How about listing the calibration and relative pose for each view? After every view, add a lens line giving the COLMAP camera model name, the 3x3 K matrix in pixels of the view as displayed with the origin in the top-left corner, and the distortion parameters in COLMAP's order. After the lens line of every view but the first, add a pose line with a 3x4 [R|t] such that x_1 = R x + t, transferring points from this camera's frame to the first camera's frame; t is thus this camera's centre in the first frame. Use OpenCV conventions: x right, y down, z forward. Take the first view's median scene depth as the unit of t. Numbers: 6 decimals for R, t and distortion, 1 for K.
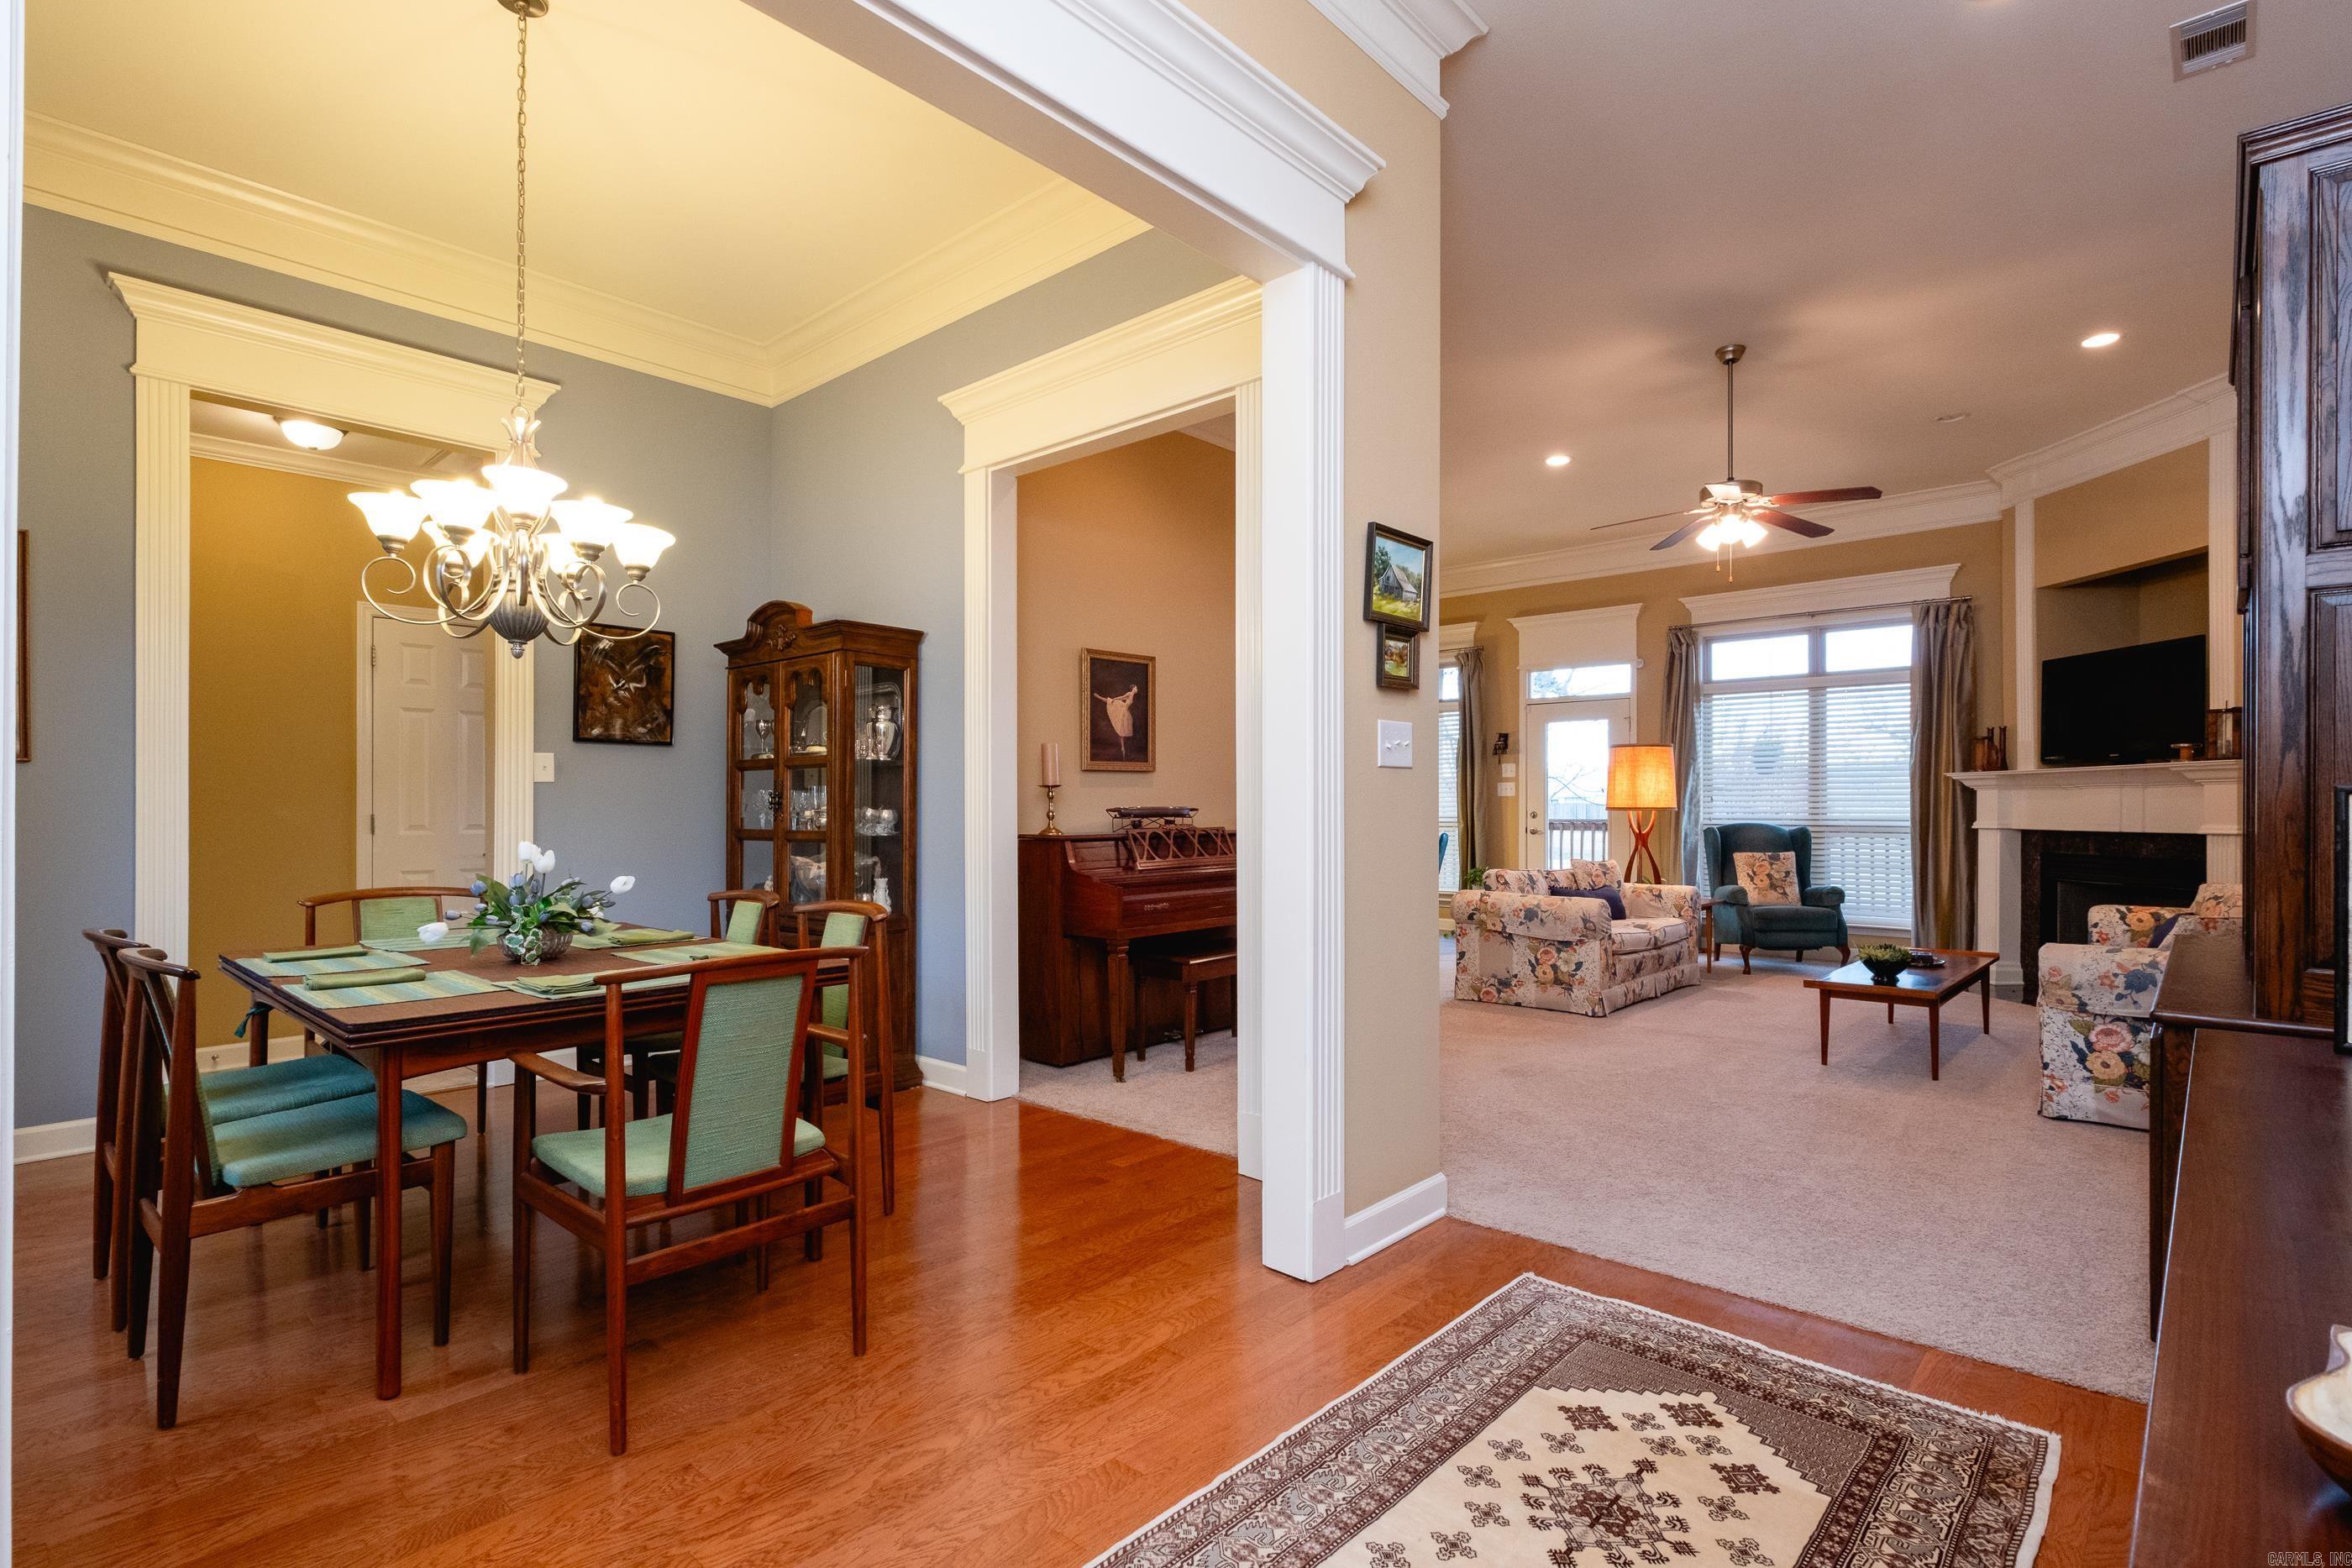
lens RADIAL K [[1098.7, 0, 1194.4], [0, 1098.7, 792.3], [0, 0, 1]] dist [-0.000584, -0.001848]
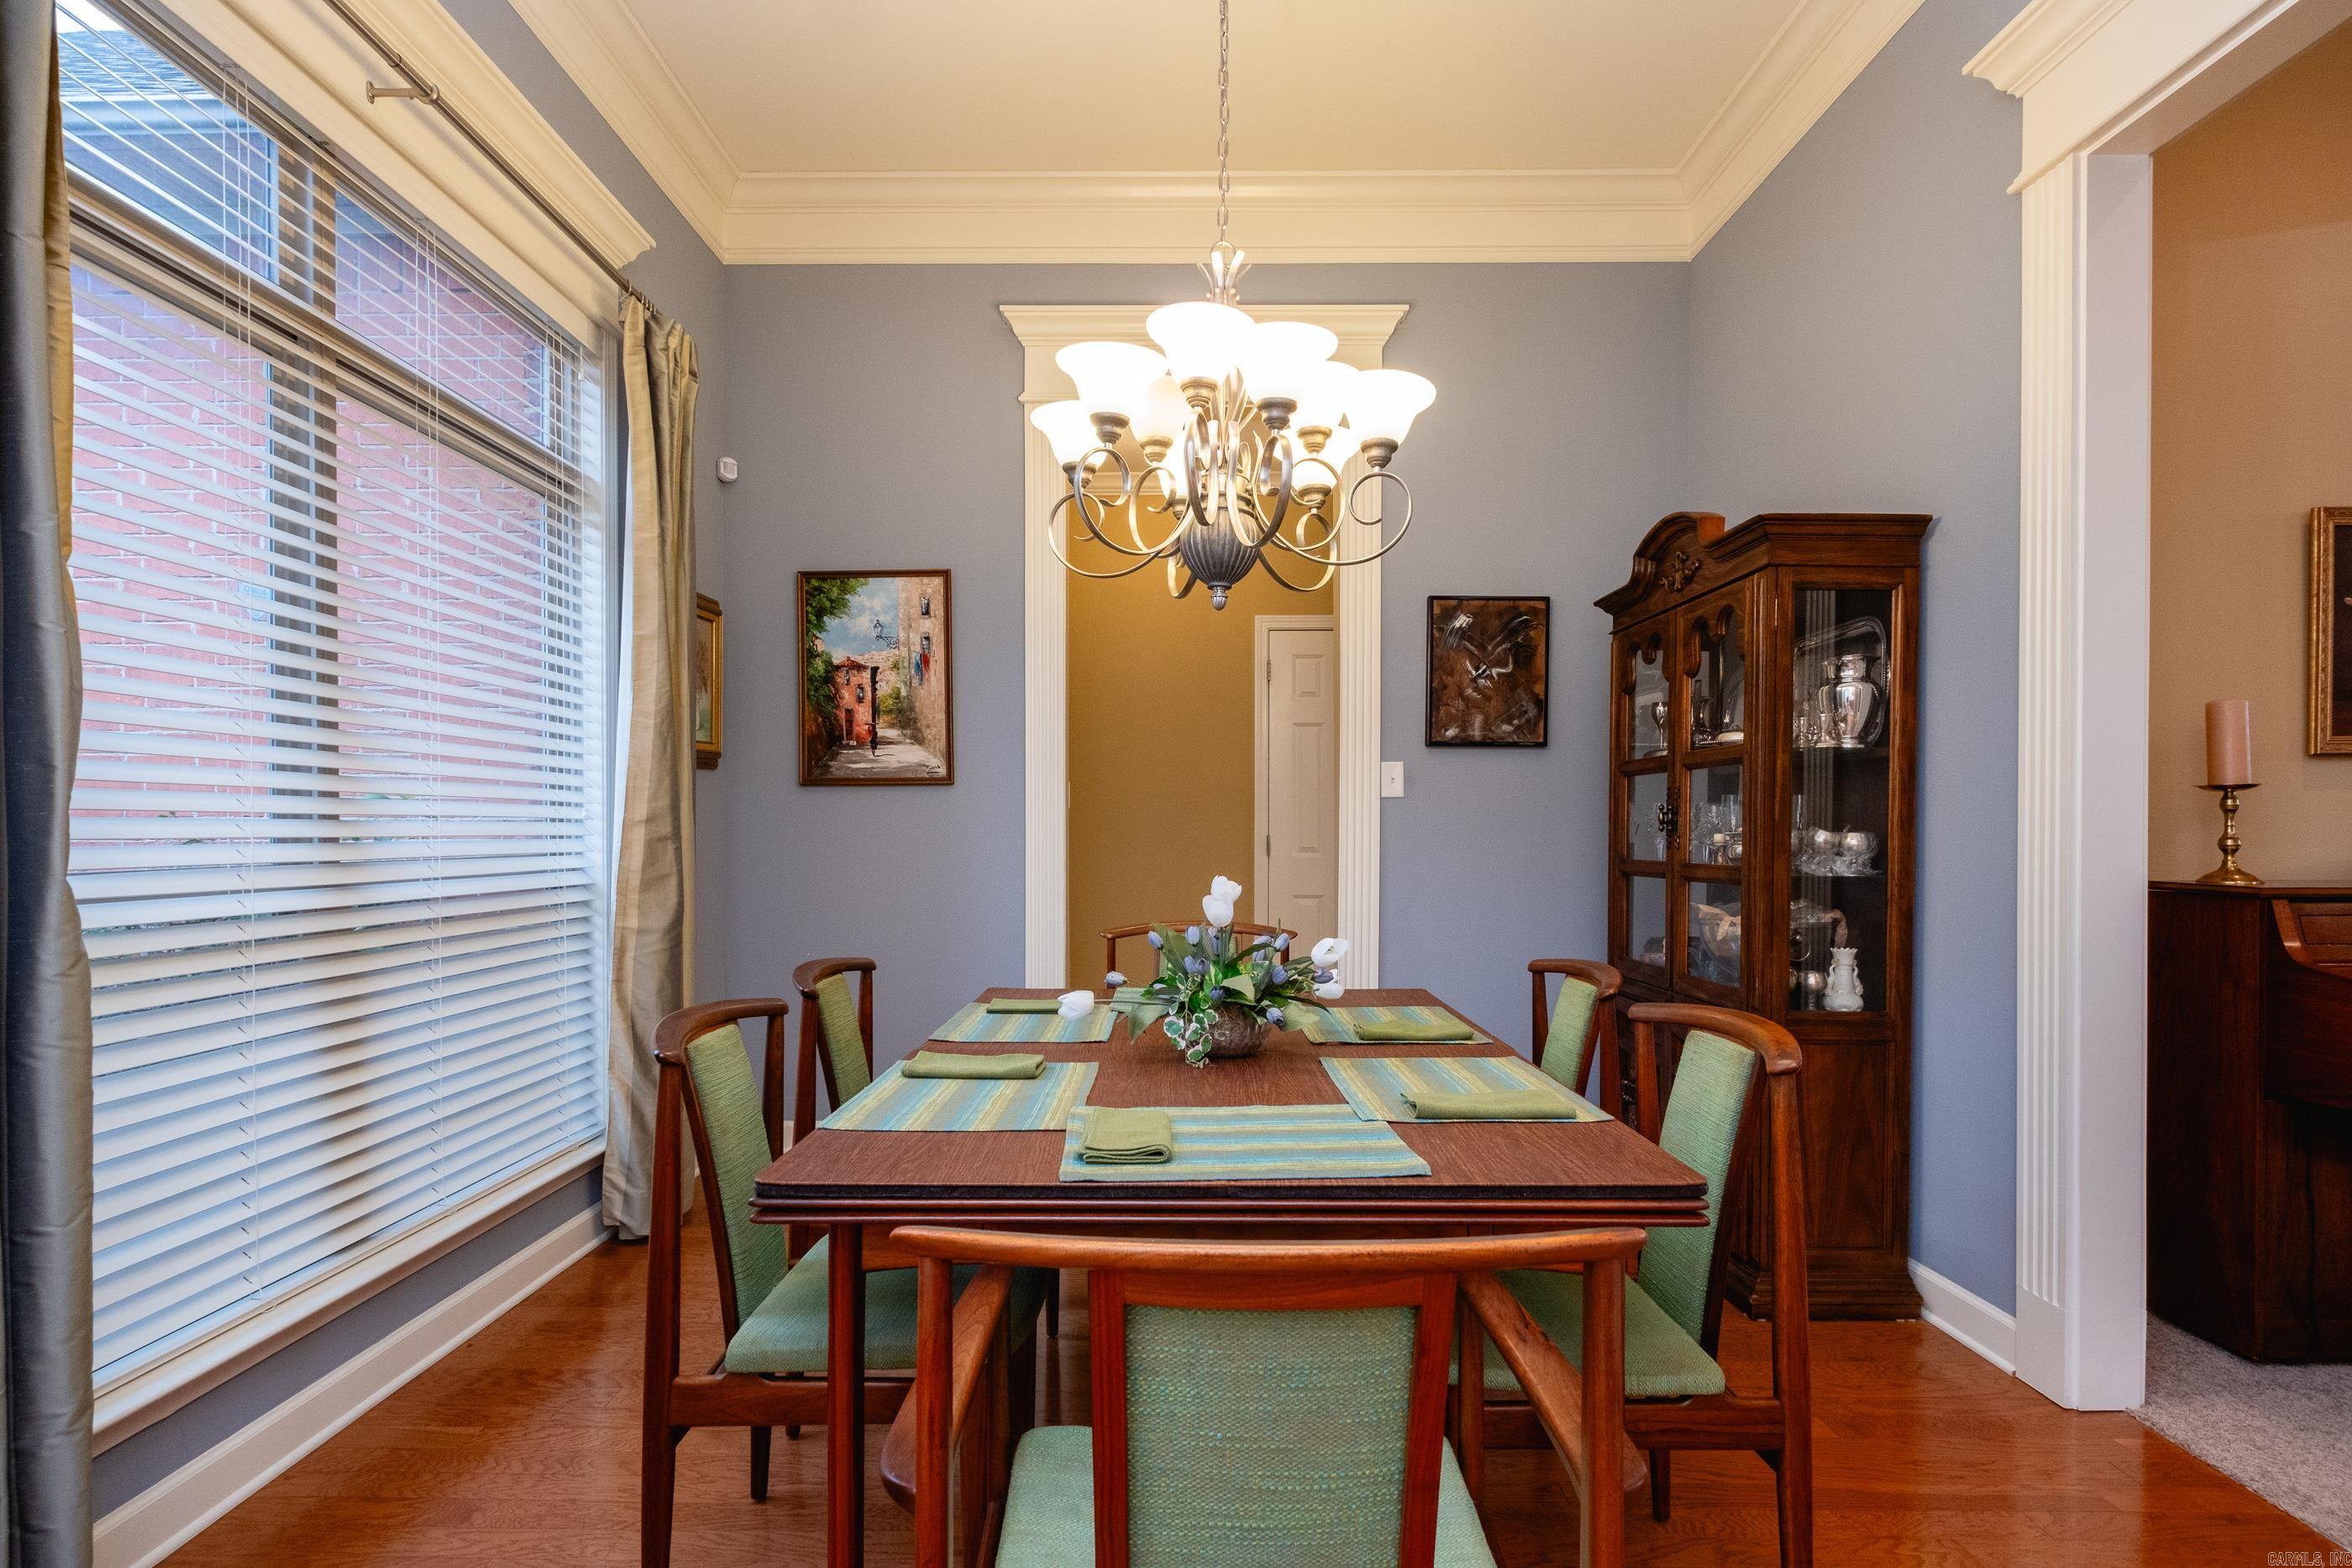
lens RADIAL K [[1098.7, 0, 1185.4], [0, 1098.7, 843.3], [0, 0, 1]] dist [-0.000584, -0.001848]
pose [[0.649637, 0.011170, -0.760163, -0.065807], [0.007889, 0.999739, 0.021433, 0.006178], [0.760204, -0.019921, 0.649379, 0.342886]]
